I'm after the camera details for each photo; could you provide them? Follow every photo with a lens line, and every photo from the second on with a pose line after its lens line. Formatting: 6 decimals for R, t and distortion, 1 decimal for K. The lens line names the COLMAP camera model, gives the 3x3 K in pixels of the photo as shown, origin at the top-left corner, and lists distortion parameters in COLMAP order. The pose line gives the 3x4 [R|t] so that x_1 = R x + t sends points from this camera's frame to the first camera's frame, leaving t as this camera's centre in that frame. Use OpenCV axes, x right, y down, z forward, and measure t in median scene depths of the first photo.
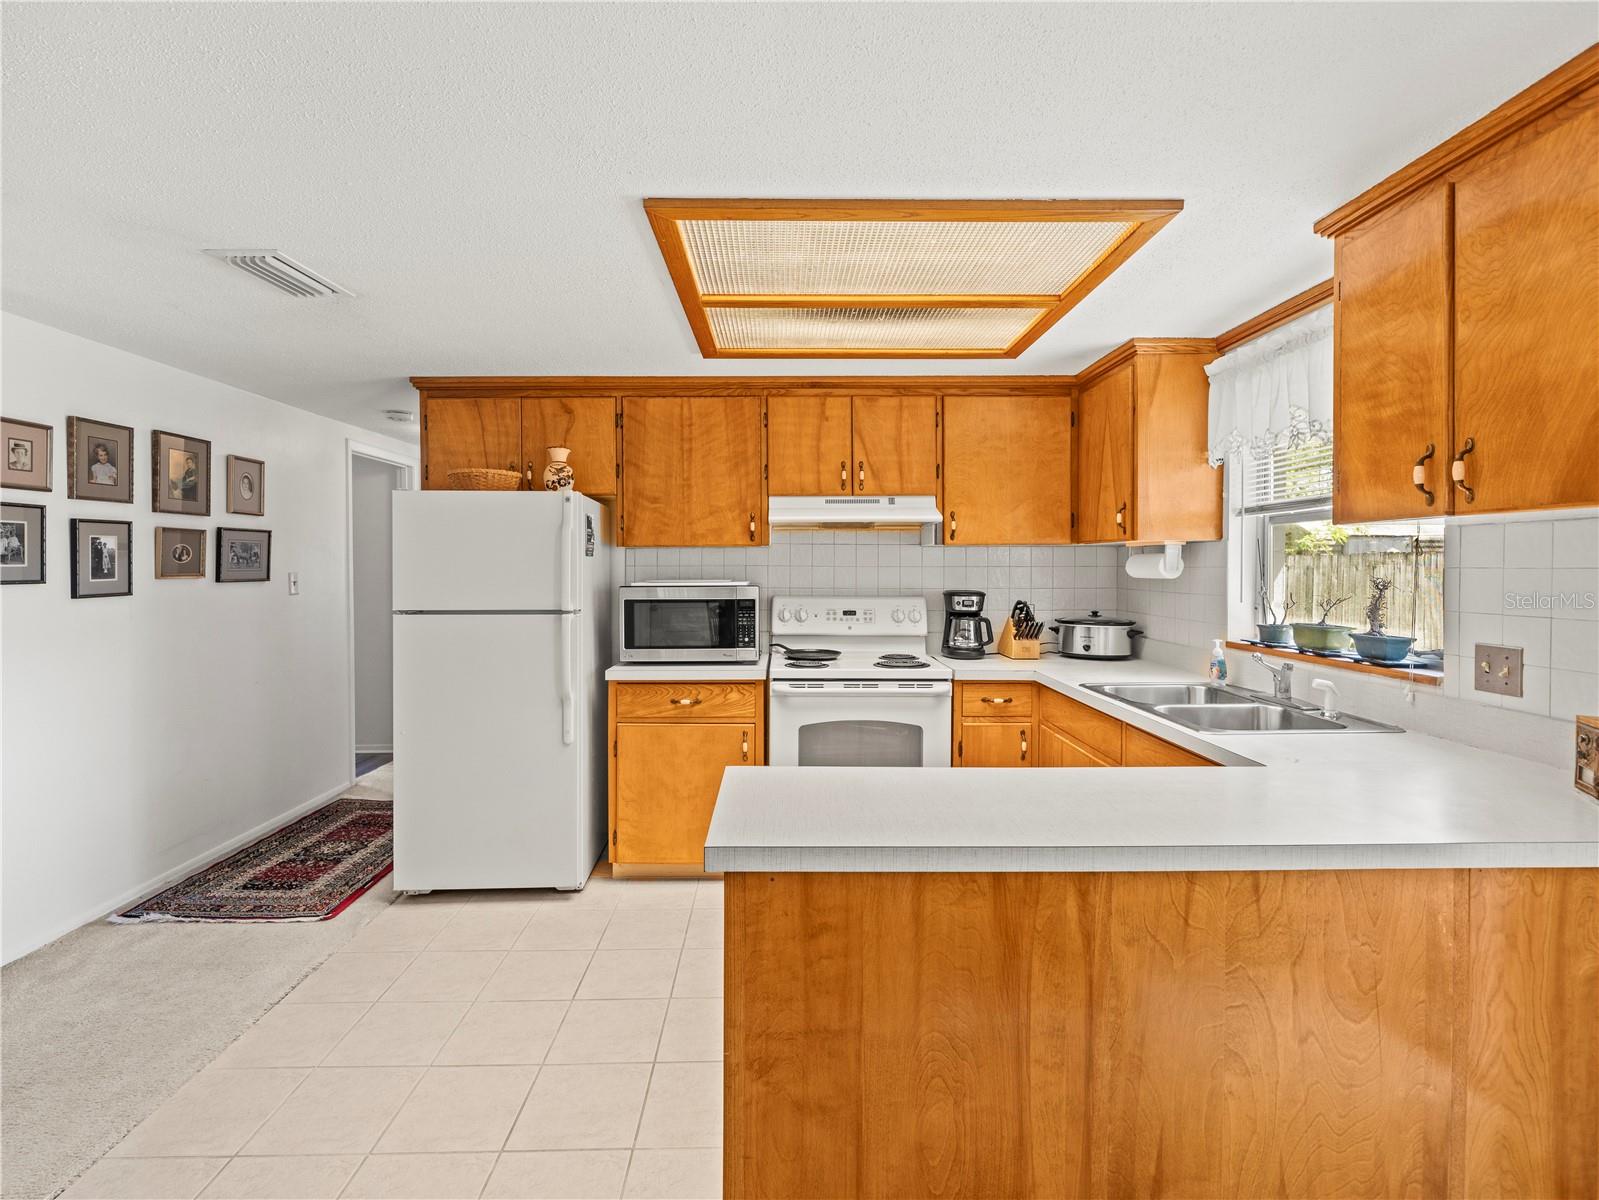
lens RADIAL K [[747.7, 0, 792.6], [0, 747.7, 578.2], [0, 0, 1]] dist [-0.002167, -0.000452]
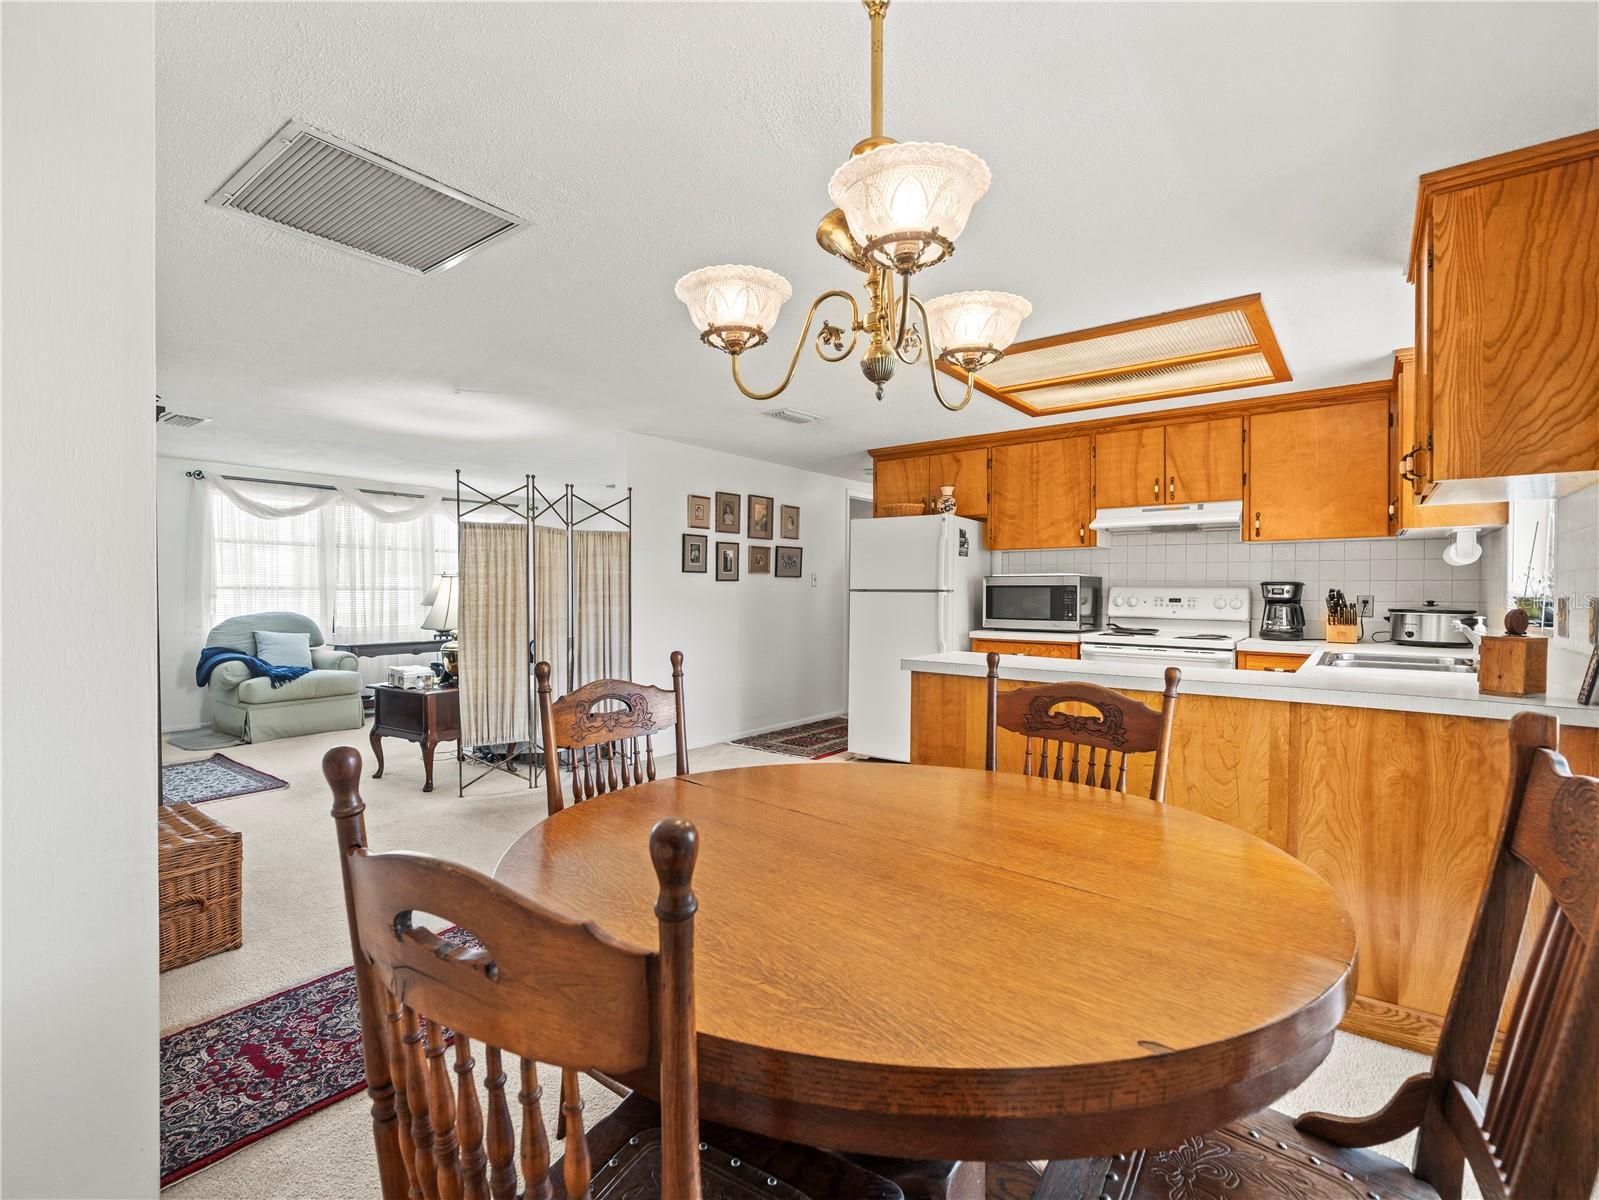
lens RADIAL K [[746.9, 0, 791.5], [0, 746.9, 596.3], [0, 0, 1]] dist [-0.001461, -0.000618]
pose [[0.781568, 0.010099, -0.623738, 0.376423], [-0.016180, 0.999861, -0.004085, 0.059349], [0.623610, 0.013285, 0.781623, -0.374387]]
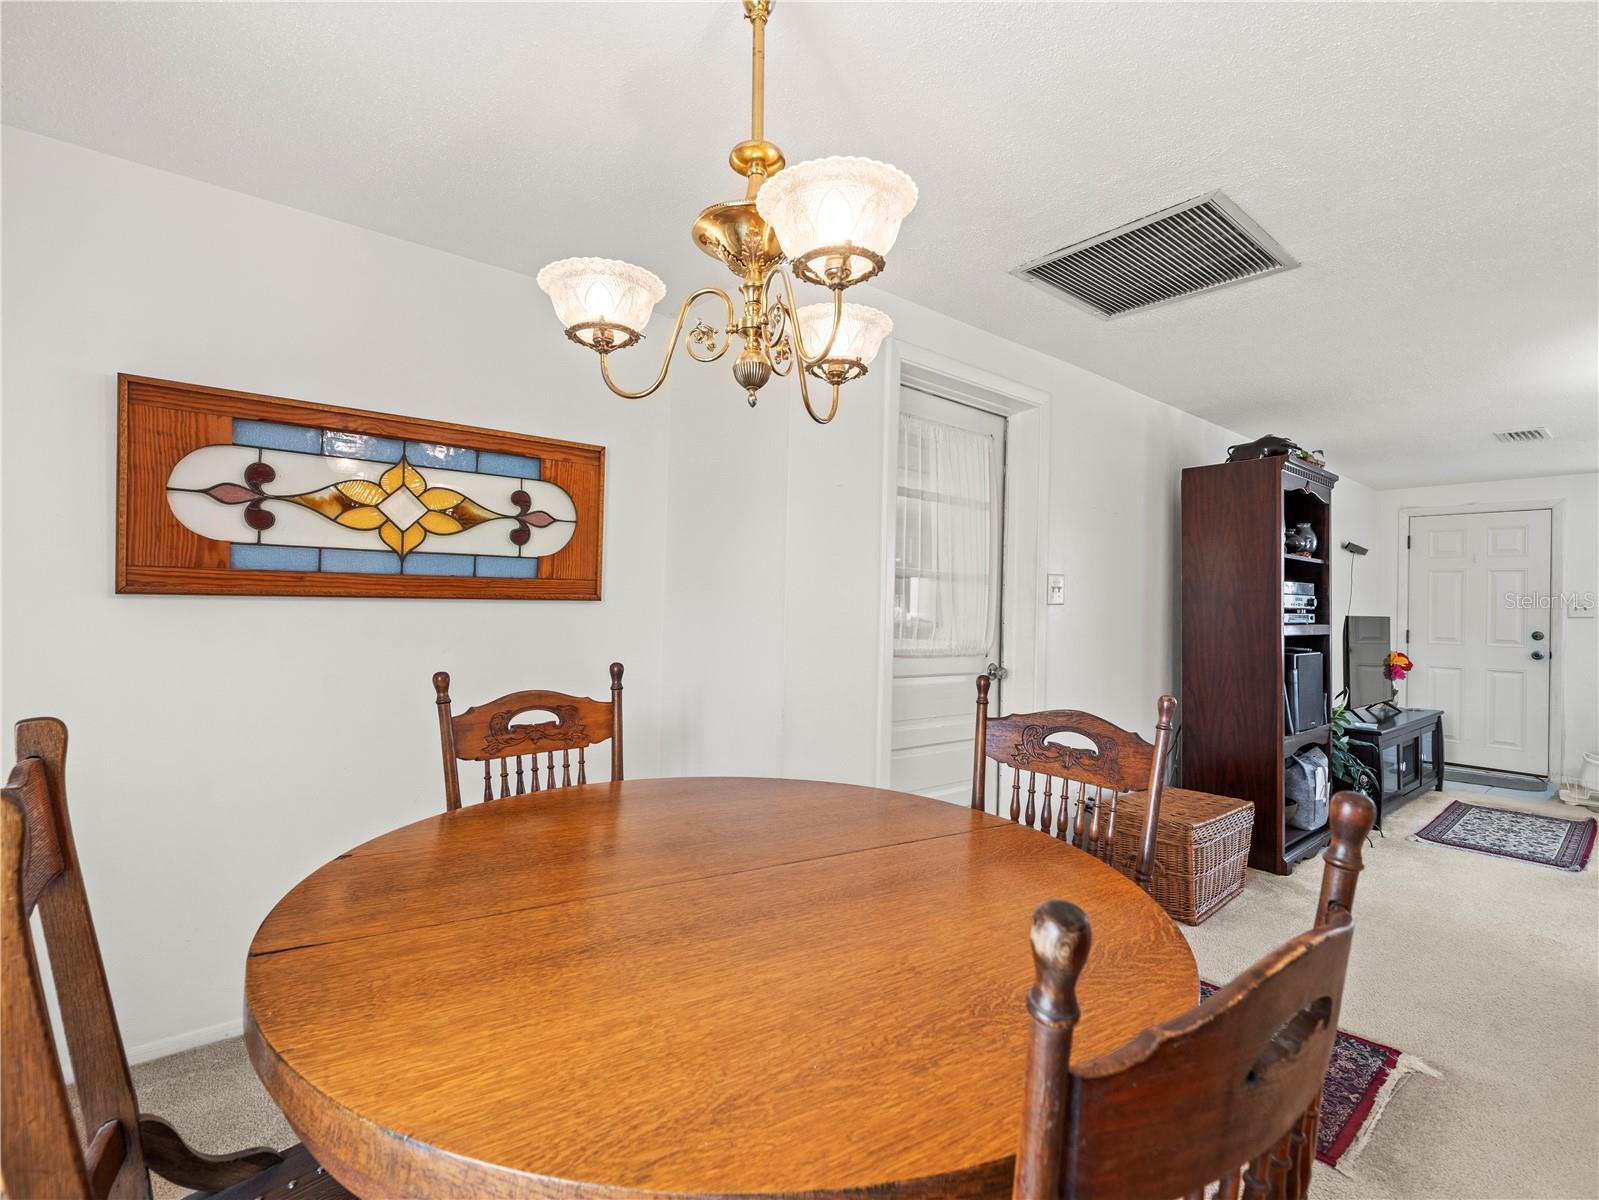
lens RADIAL K [[746.9, 0, 791.5], [0, 746.9, 596.3], [0, 0, 1]] dist [-0.001461, -0.000618]
pose [[-0.783550, -0.020414, -0.620993, 0.383205], [-0.030115, 0.999533, 0.005141, 0.048268], [0.620599, 0.022729, -0.783799, 0.212538]]
